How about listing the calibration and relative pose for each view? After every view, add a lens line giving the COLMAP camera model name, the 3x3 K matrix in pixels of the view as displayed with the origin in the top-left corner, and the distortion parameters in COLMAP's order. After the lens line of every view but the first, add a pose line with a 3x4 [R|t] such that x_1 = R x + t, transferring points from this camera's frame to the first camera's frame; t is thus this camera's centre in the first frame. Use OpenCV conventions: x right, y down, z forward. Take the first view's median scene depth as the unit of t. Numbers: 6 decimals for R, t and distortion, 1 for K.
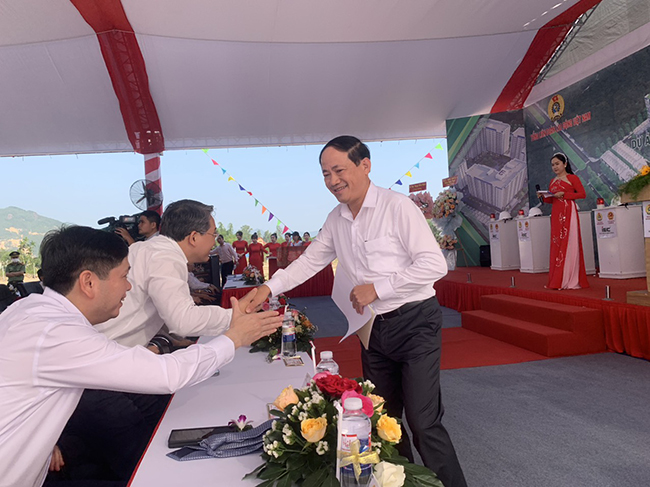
lens RADIAL K [[506.8, 0, 326.0], [0, 506.8, 242.4], [0, 0, 1]] dist [-0.006552, -0.009543]
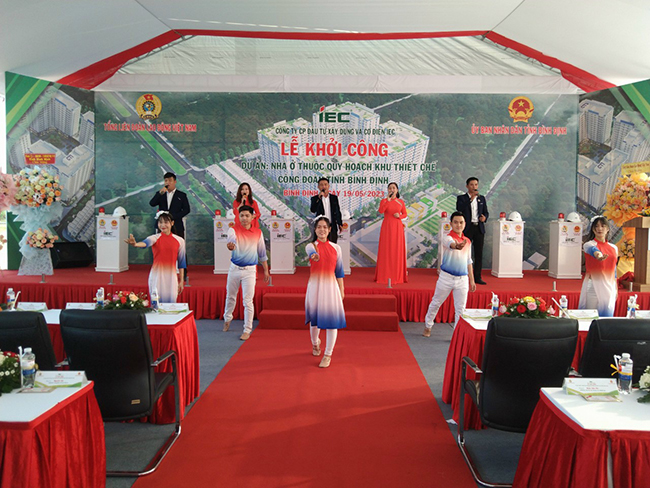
lens RADIAL K [[506.8, 0, 326.0], [0, 506.8, 242.9], [0, 0, 1]] dist [-0.006552, -0.009543]
pose [[0.168205, 0.009473, 0.985706, -0.452315], [-0.032878, 0.999451, -0.003995, -0.004896], [-0.985204, -0.031736, 0.168424, 0.460346]]
